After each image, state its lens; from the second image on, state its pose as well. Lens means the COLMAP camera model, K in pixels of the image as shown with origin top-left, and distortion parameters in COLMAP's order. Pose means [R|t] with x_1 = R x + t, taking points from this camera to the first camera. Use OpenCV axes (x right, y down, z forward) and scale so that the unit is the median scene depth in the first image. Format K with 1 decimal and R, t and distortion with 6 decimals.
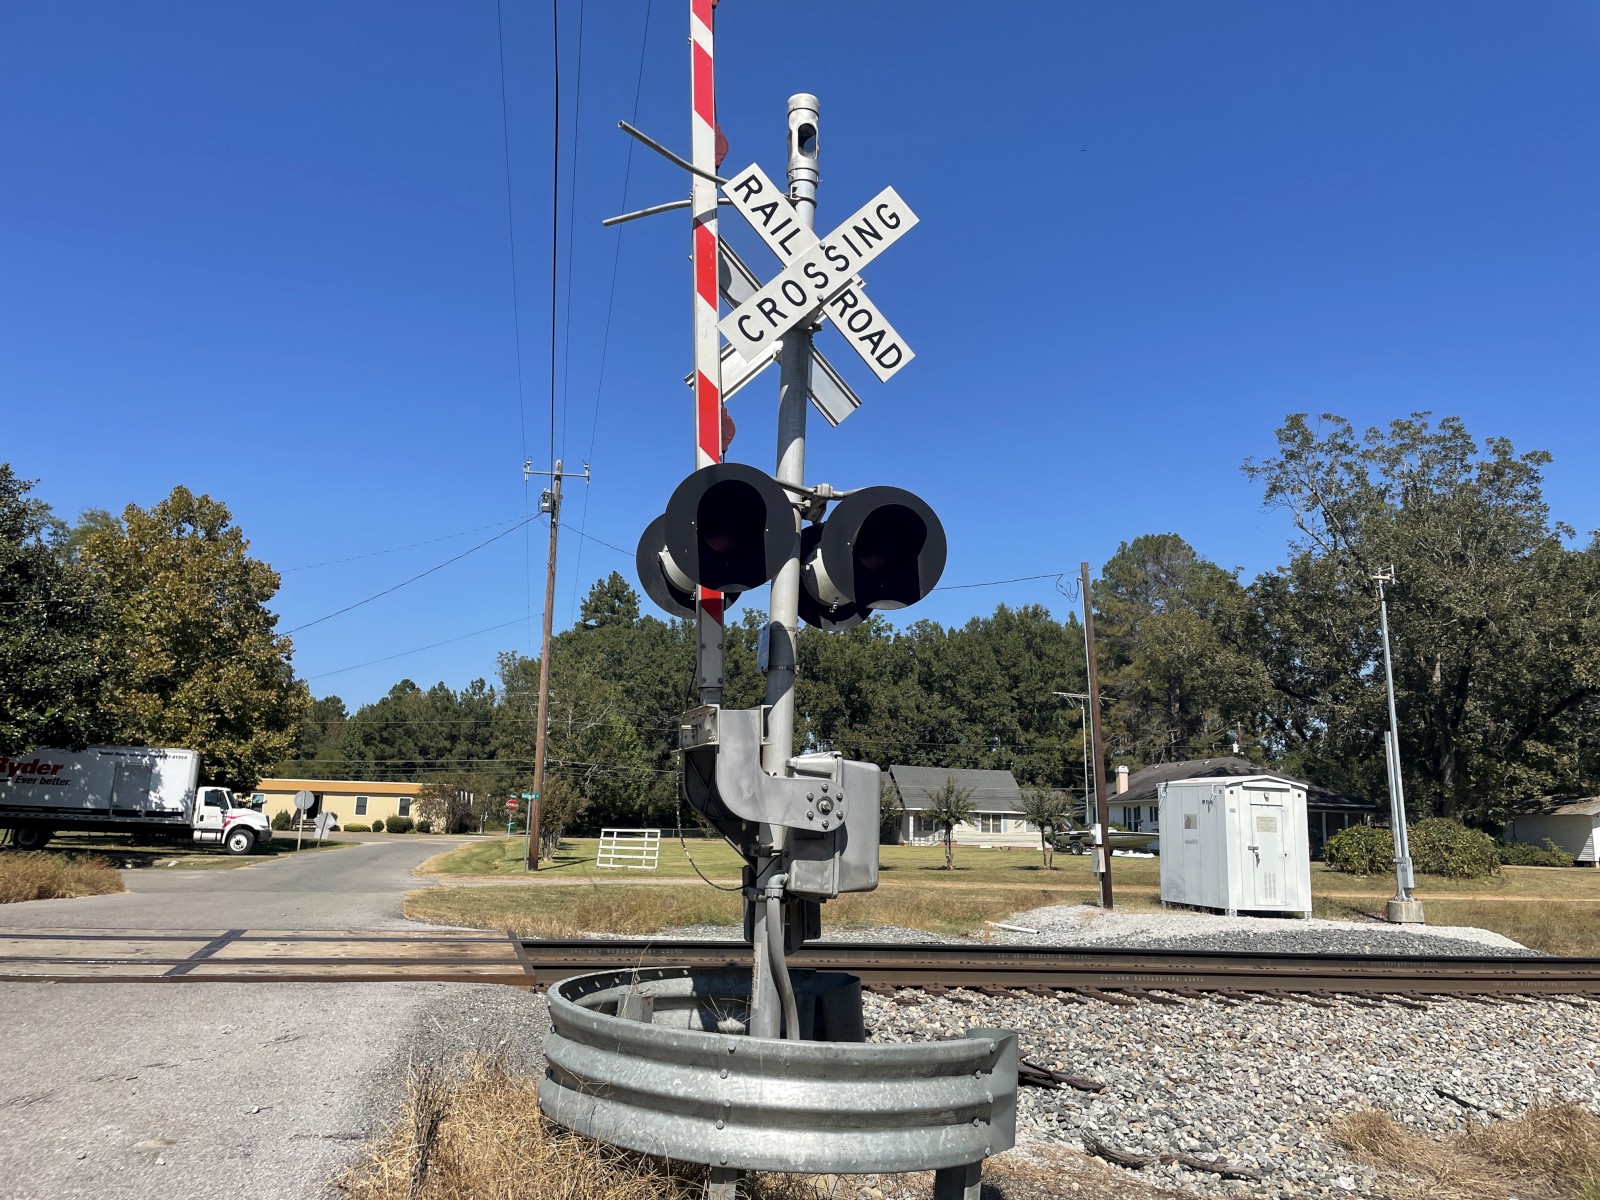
lens RADIAL K [[1229.7, 0, 816.4], [0, 1229.7, 600.7], [0, 0, 1]] dist [0.093523, -0.122327]
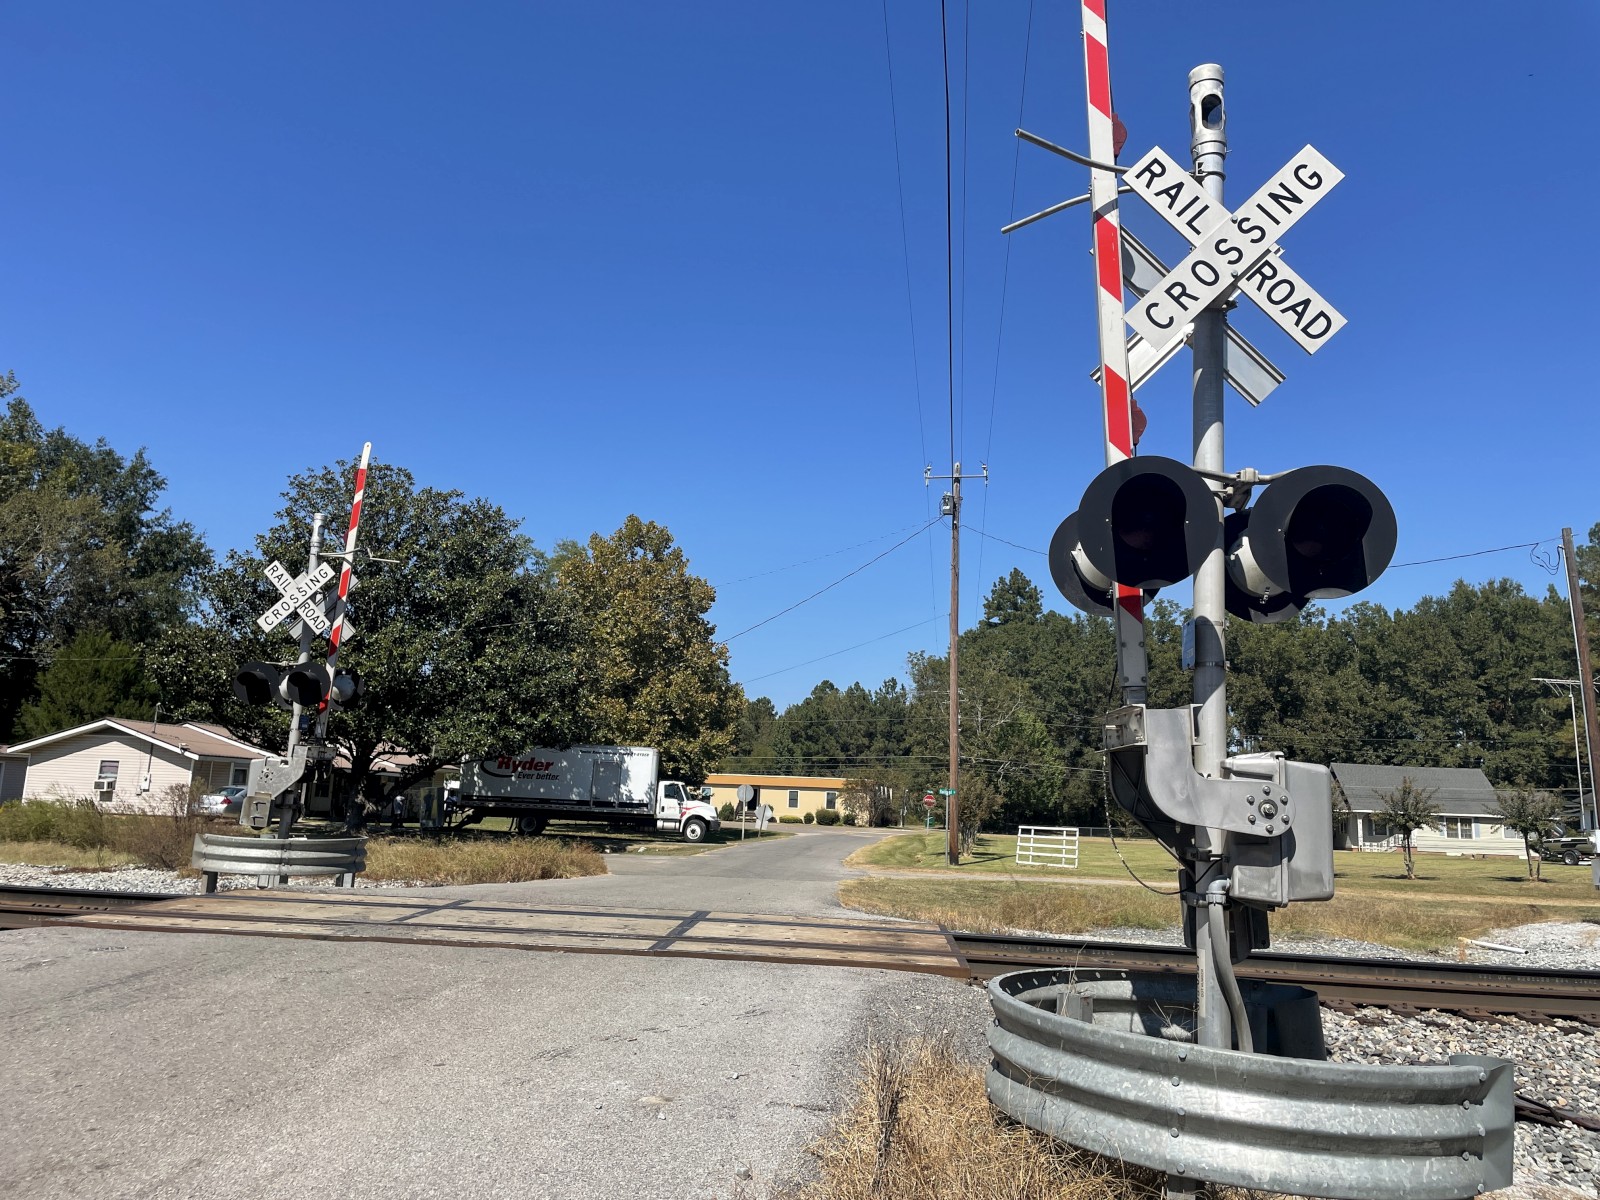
lens RADIAL K [[1229.7, 0, 800.0], [0, 1229.7, 596.7], [0, 0, 1]] dist [0.093523, -0.122327]
pose [[0.942996, -0.048259, -0.329287, -0.005782], [0.048161, 0.998804, -0.008459, -0.003444], [0.329302, -0.007882, 0.944192, -0.011738]]
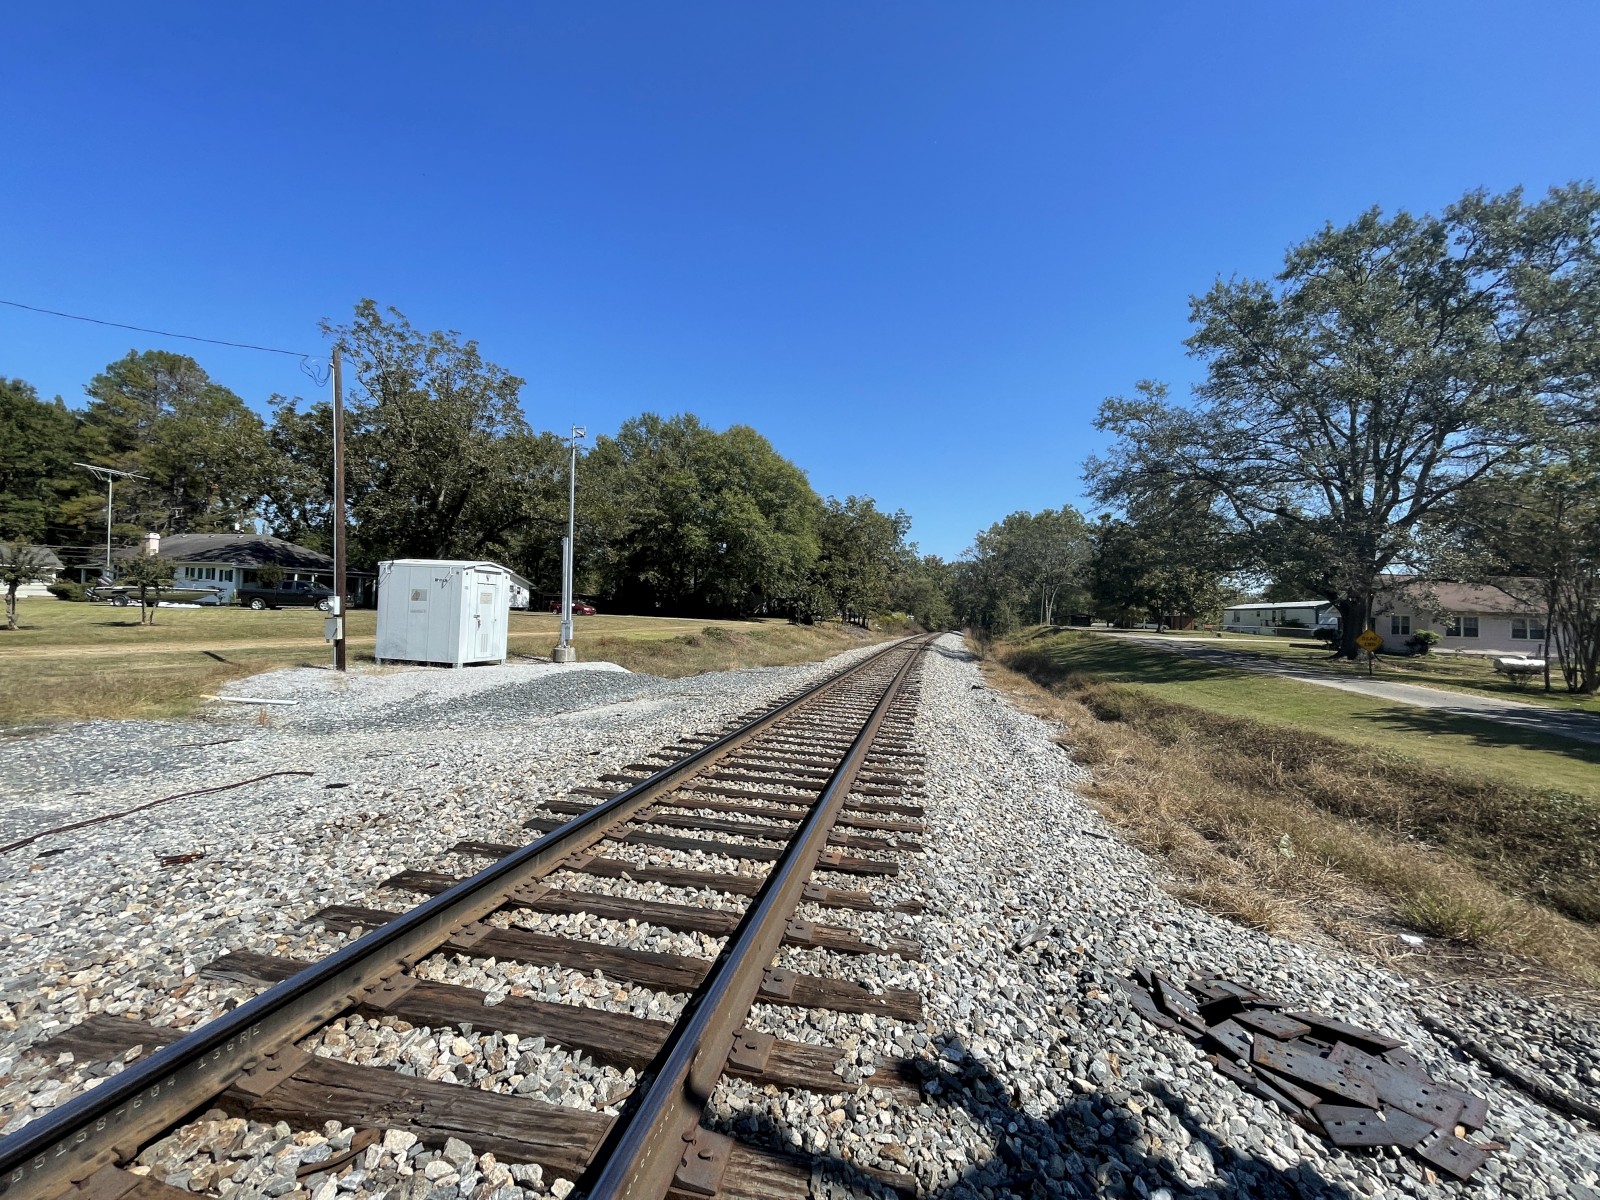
lens RADIAL K [[647.6, 0, 808.3], [0, 647.6, 601.8], [0, 0, 1]] dist [-0.000272, -0.000160]
pose [[0.448739, 0.002896, 0.893658, -0.103326], [-0.188066, 0.977907, 0.091267, 0.055392], [-0.873650, -0.209022, 0.439370, 0.394566]]
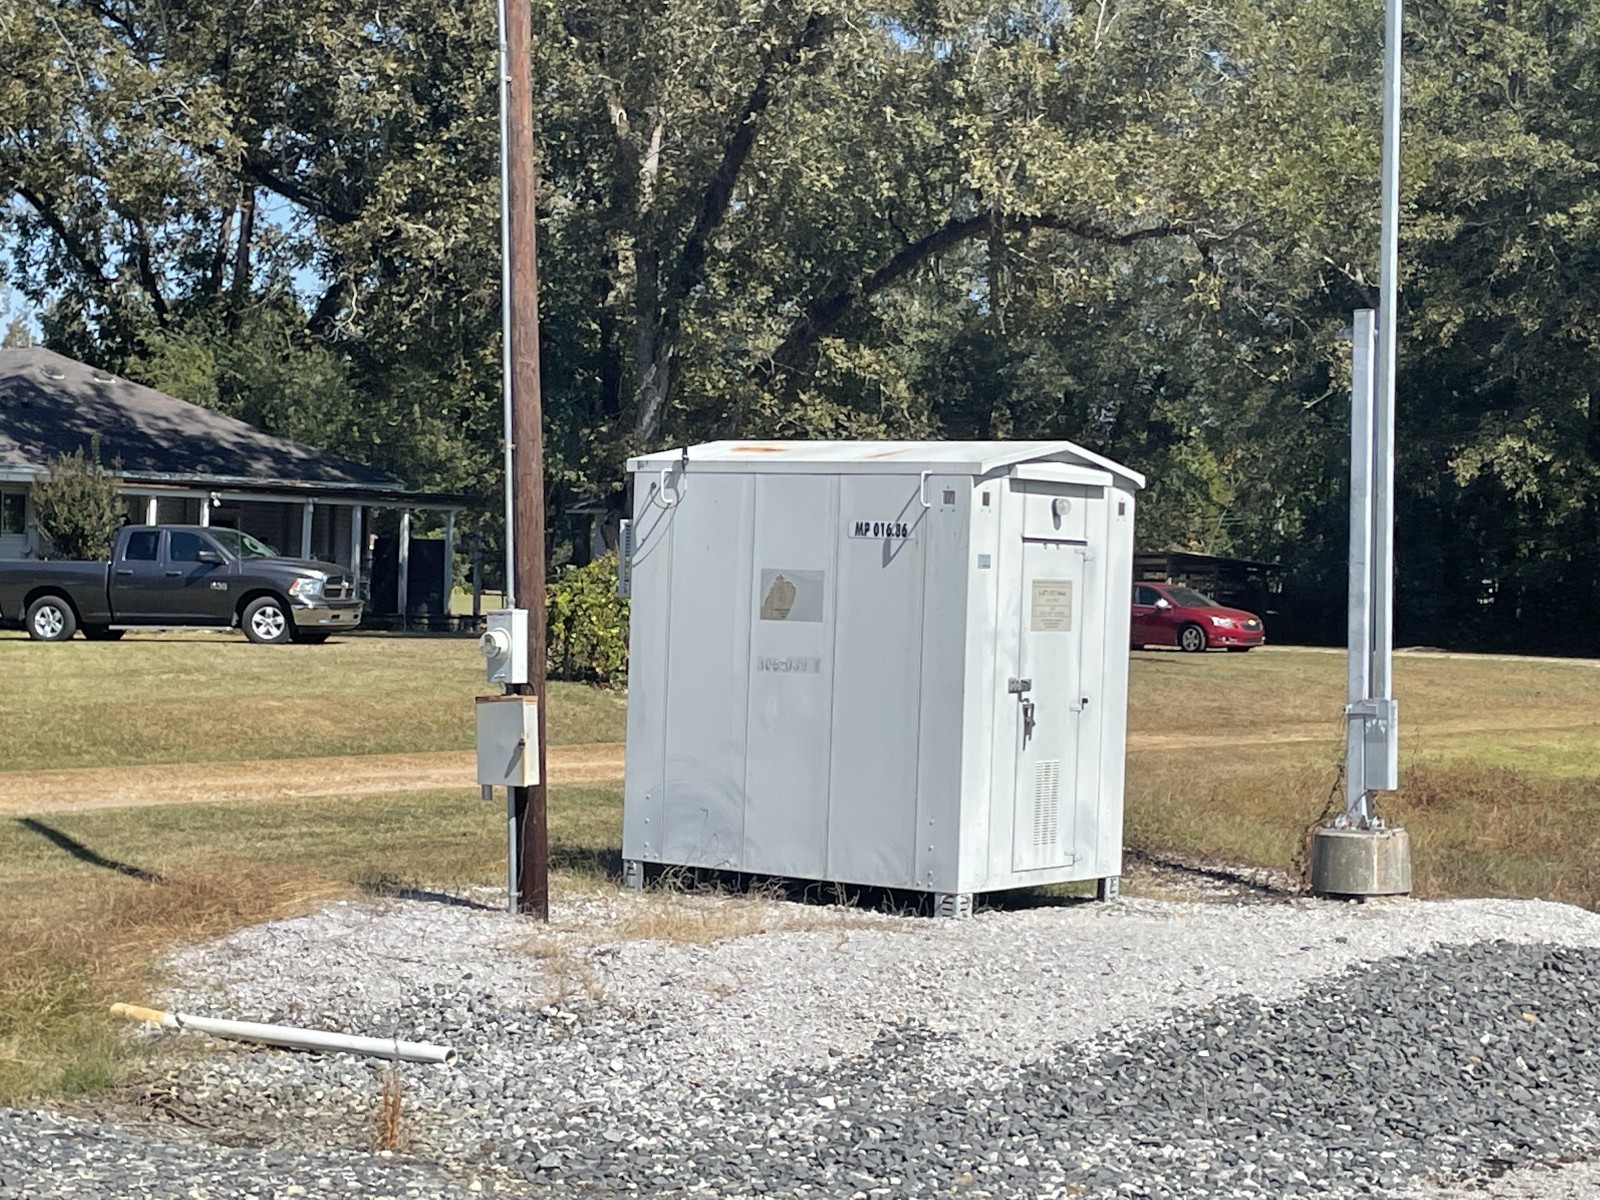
lens RADIAL K [[3073.4, 0, 792.7], [0, 3073.4, 596.6], [0, 0, 1]] dist [0.111198, 0.000000]
pose [[0.783497, -0.011299, 0.621293, -0.143006], [-0.117450, 0.979120, 0.165920, 0.063388], [-0.610195, -0.202969, 0.765811, 0.476800]]
